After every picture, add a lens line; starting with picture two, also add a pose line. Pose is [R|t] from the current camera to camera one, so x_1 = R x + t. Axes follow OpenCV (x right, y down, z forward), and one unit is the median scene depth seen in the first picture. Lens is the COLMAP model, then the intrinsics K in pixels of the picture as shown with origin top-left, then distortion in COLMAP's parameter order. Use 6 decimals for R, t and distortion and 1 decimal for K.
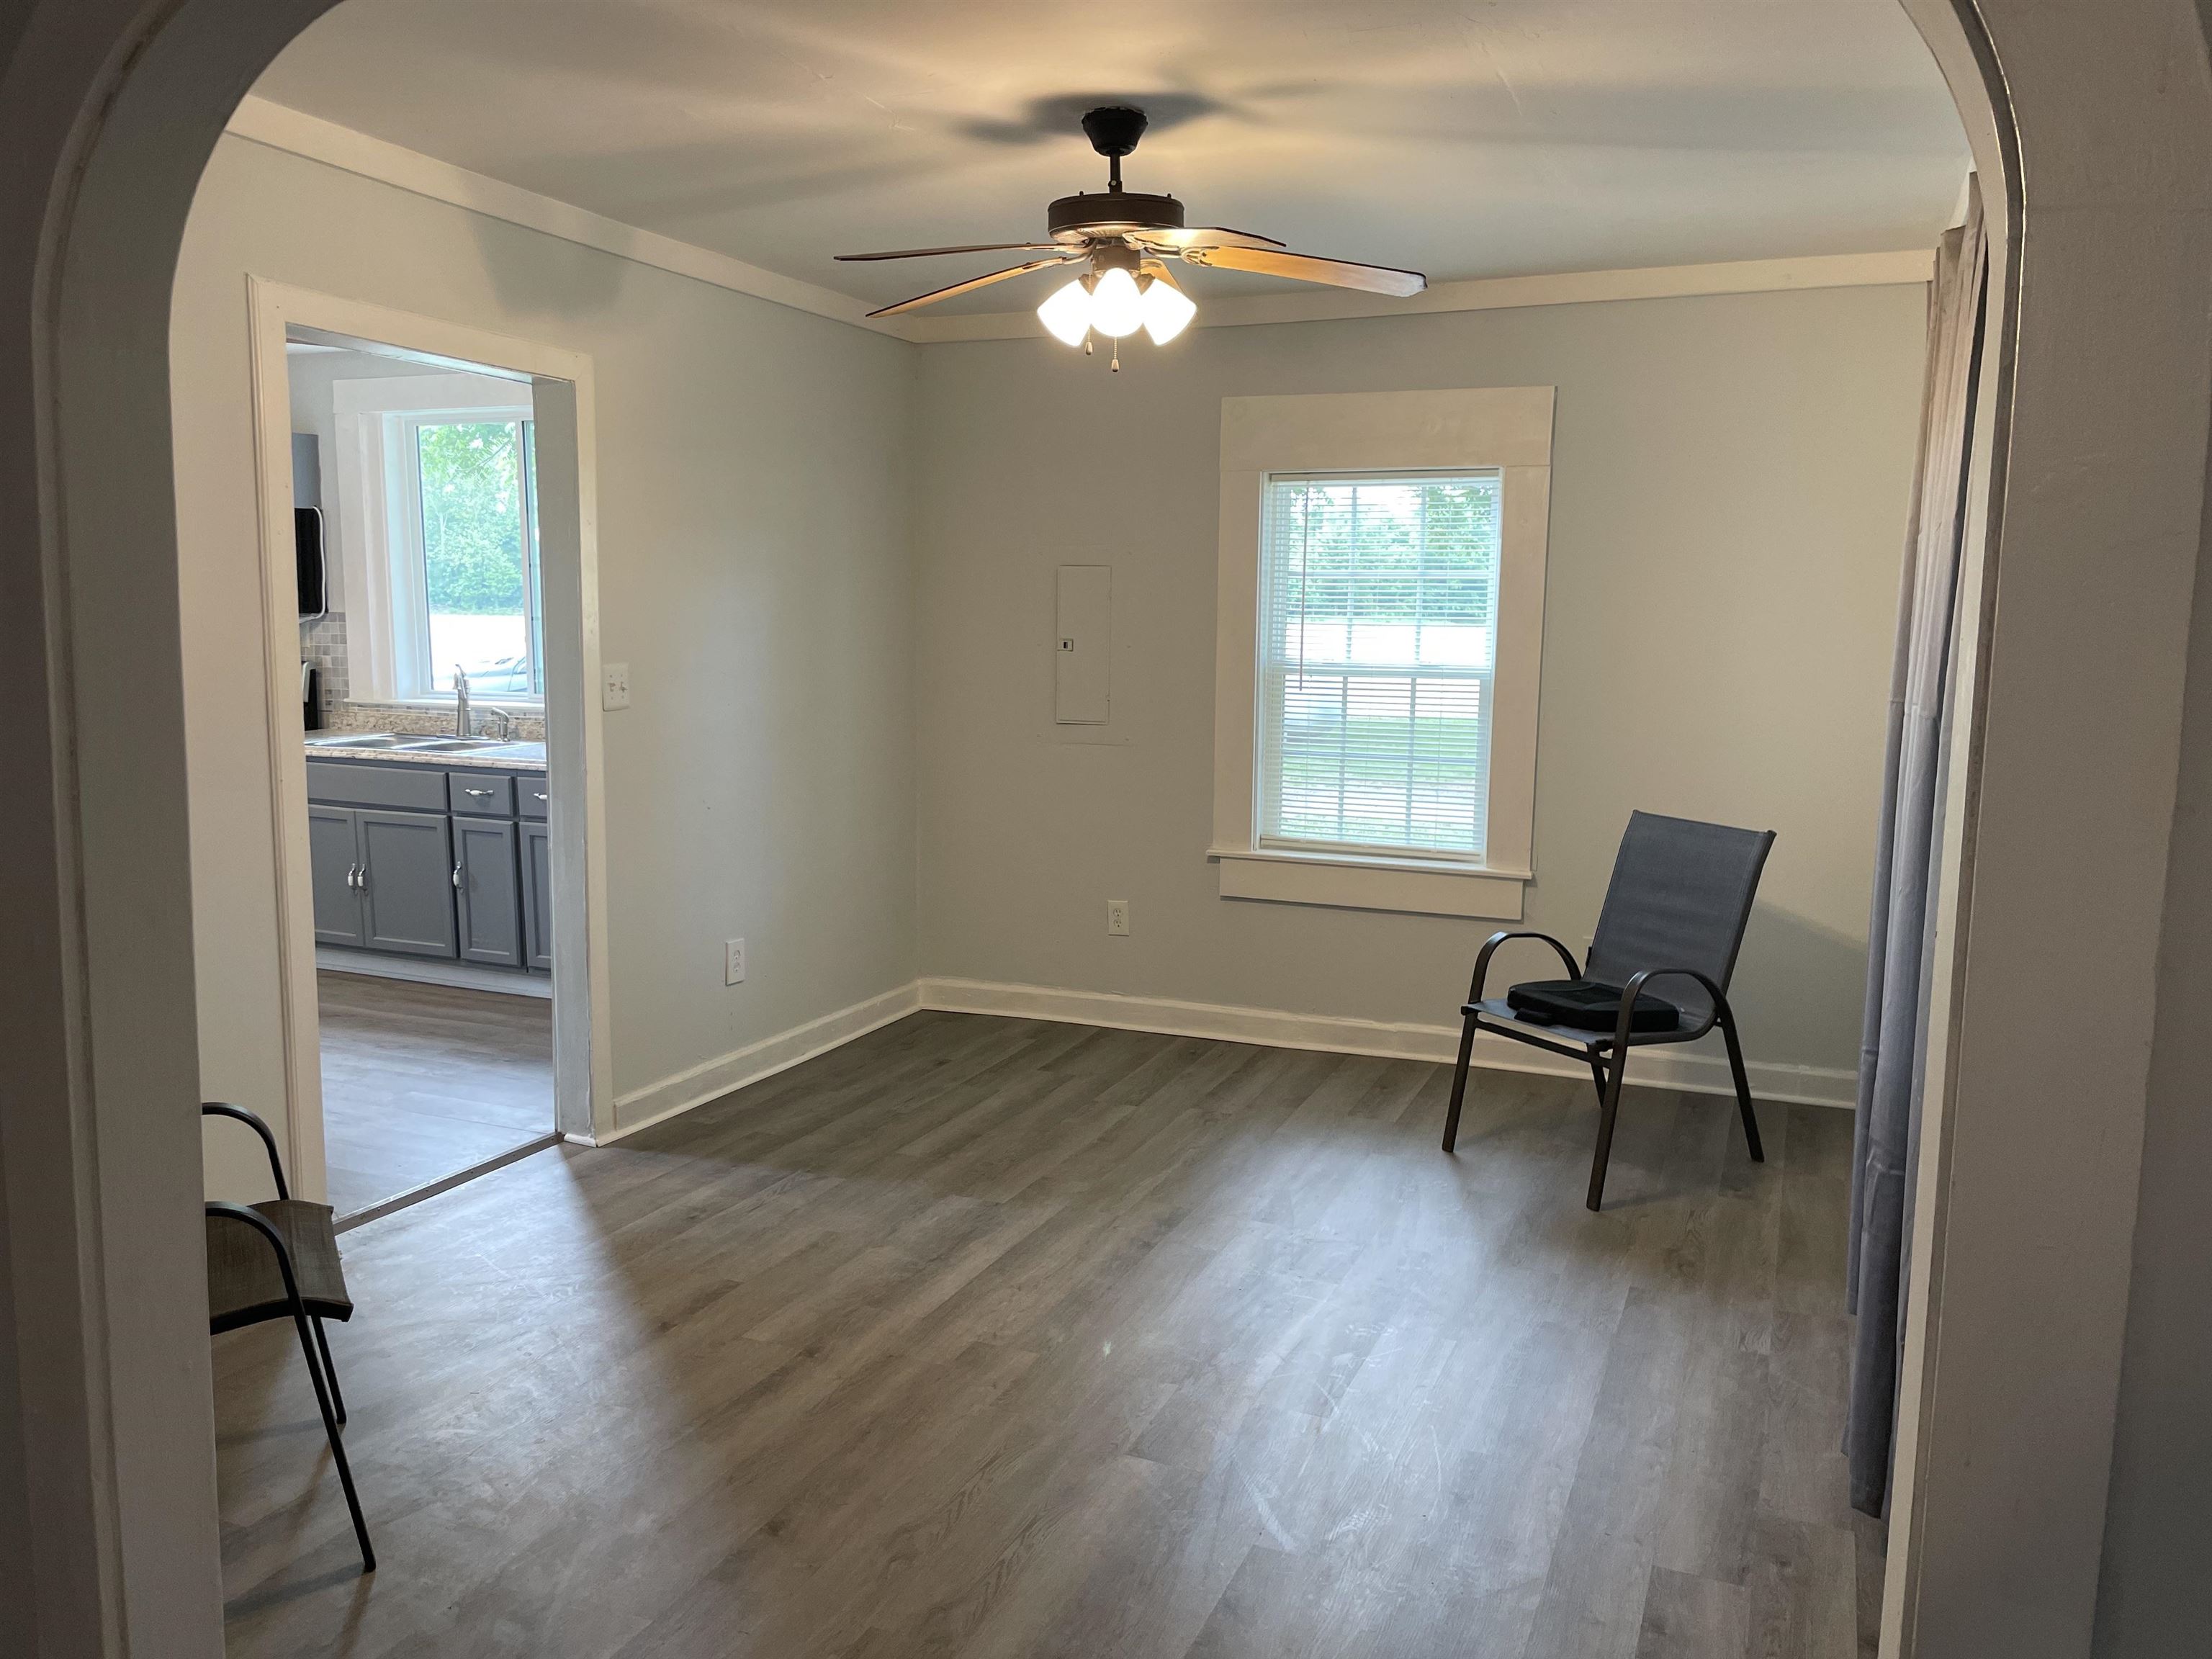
lens RADIAL K [[1683.4, 0, 1098.4], [0, 1683.4, 820.8], [0, 0, 1]] dist [0.050734, -0.006429]
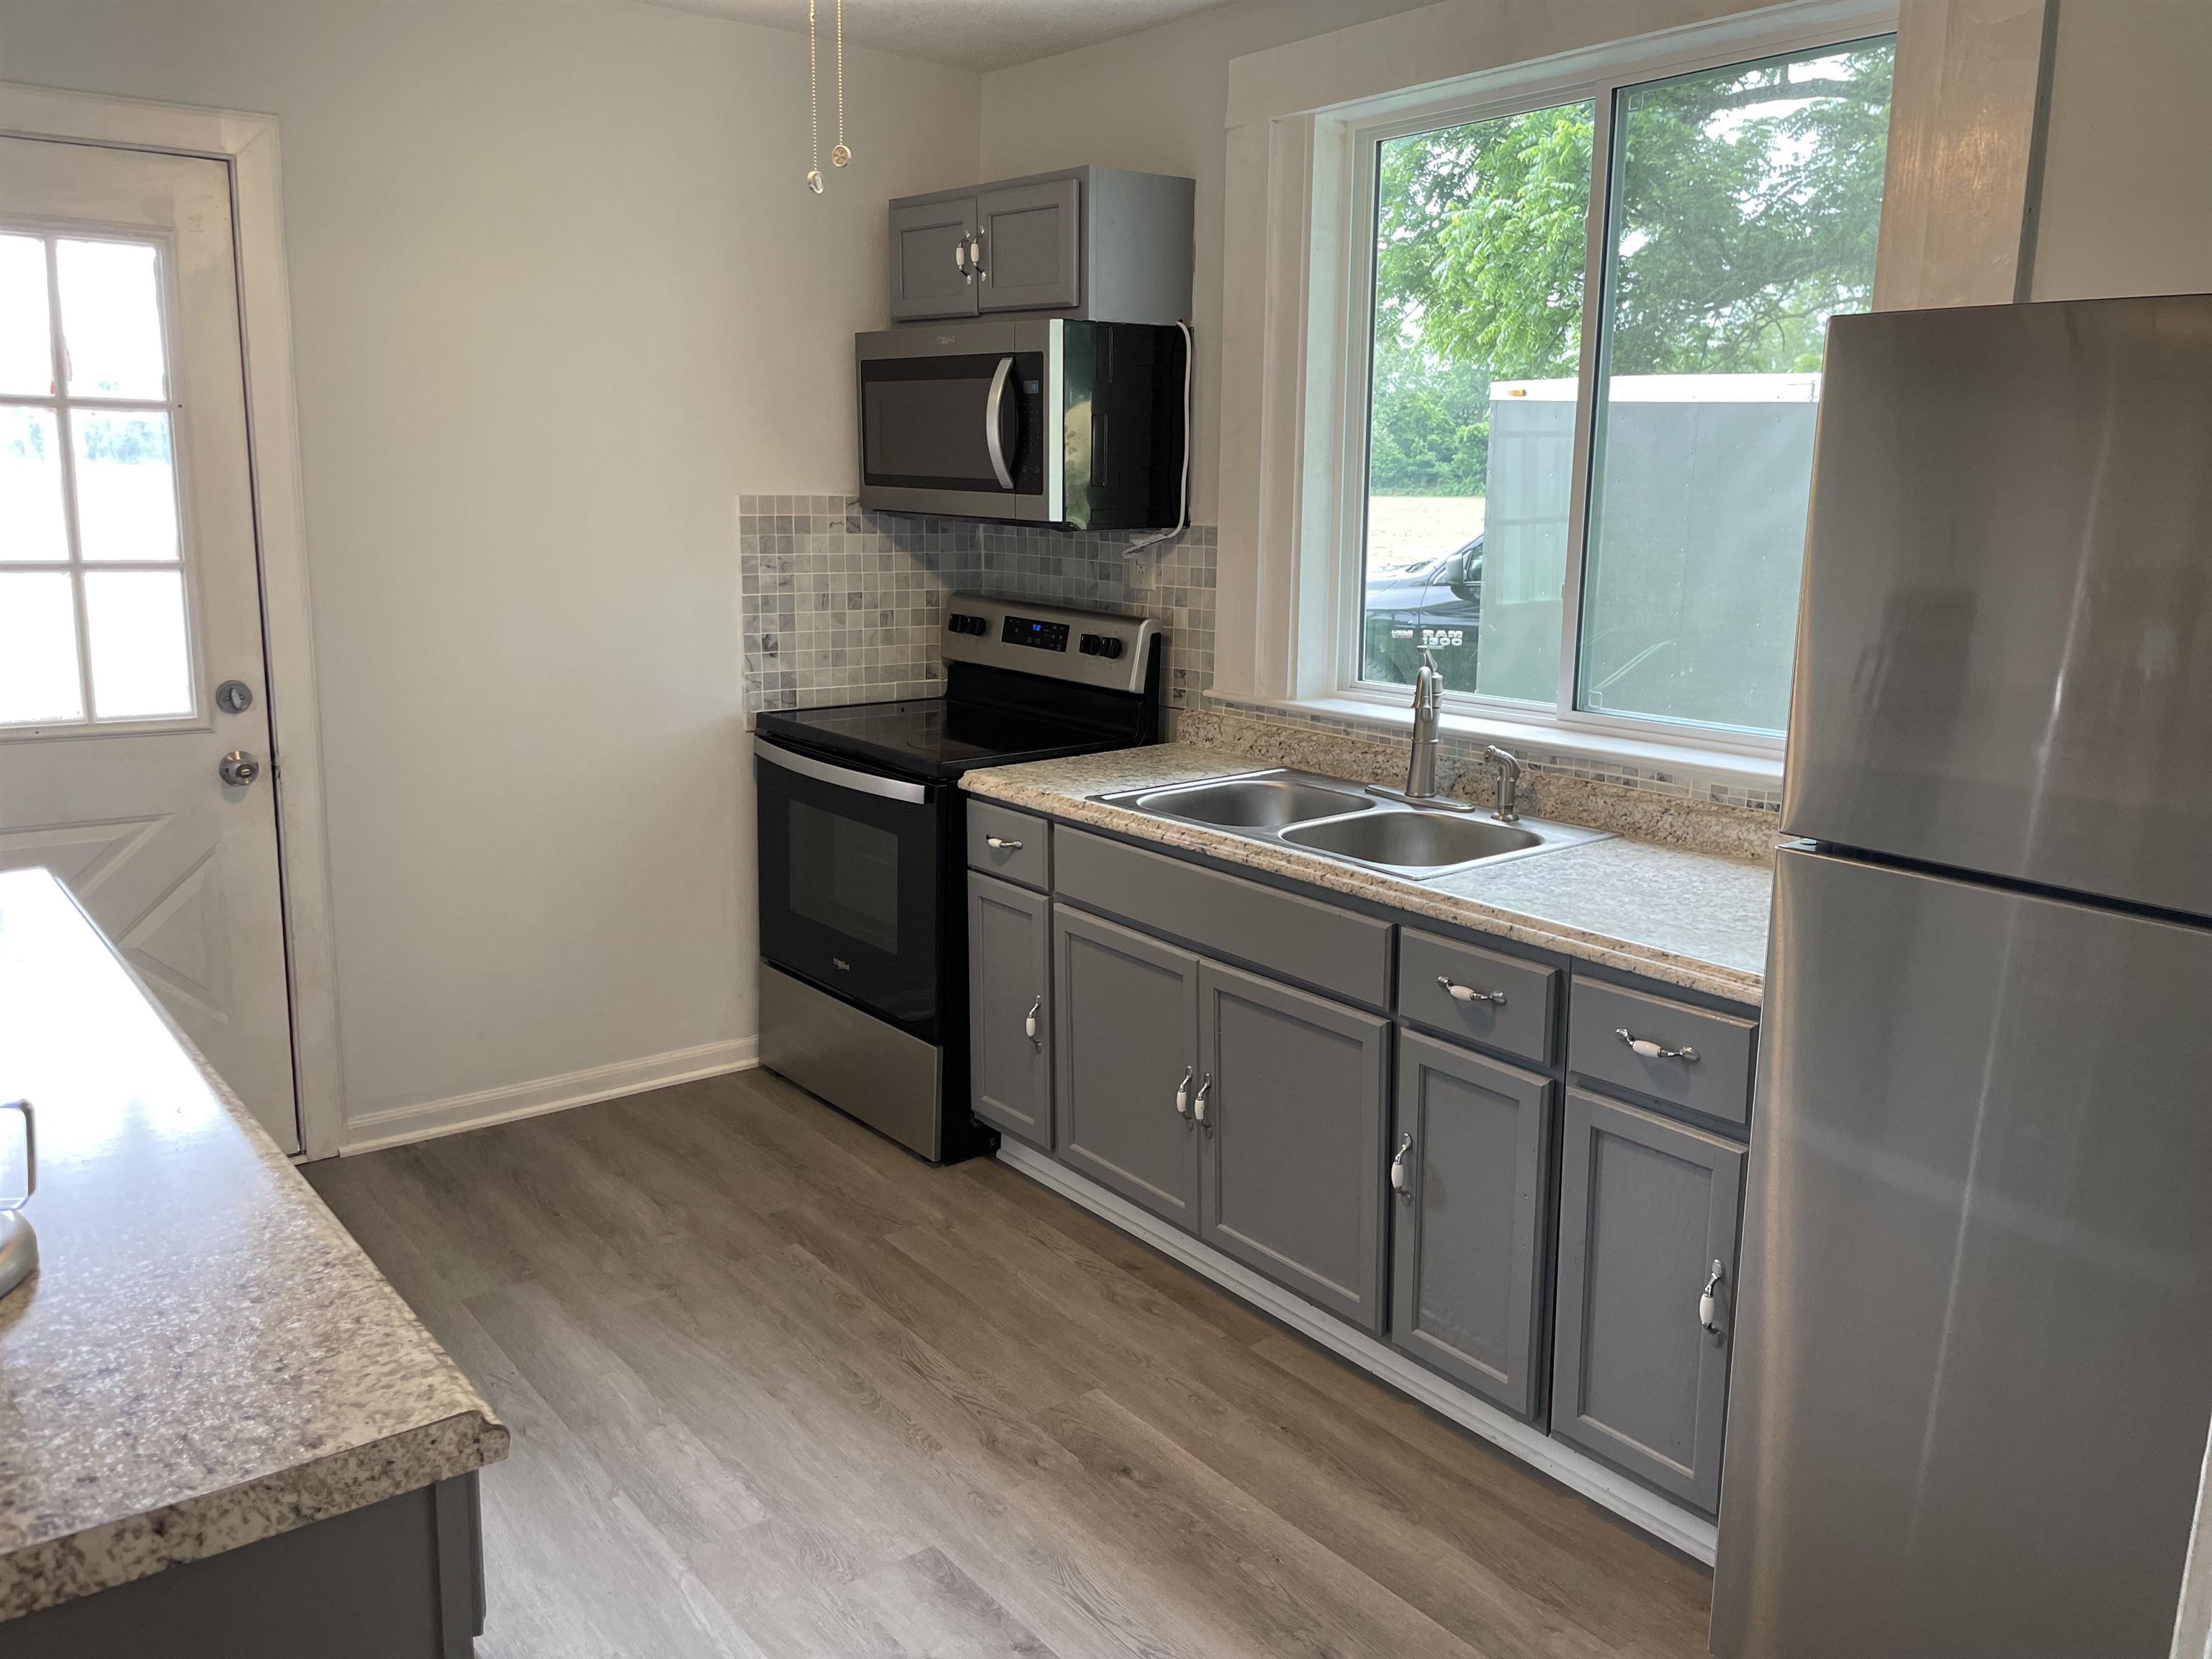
lens RADIAL K [[1683.4, 0, 1098.4], [0, 1683.4, 820.8], [0, 0, 1]] dist [0.050734, -0.006429]
pose [[0.878043, 0.095866, -0.468882, -0.229689], [-0.062824, 0.994342, 0.085653, -0.077151], [0.474441, -0.045749, 0.879098, 0.538012]]
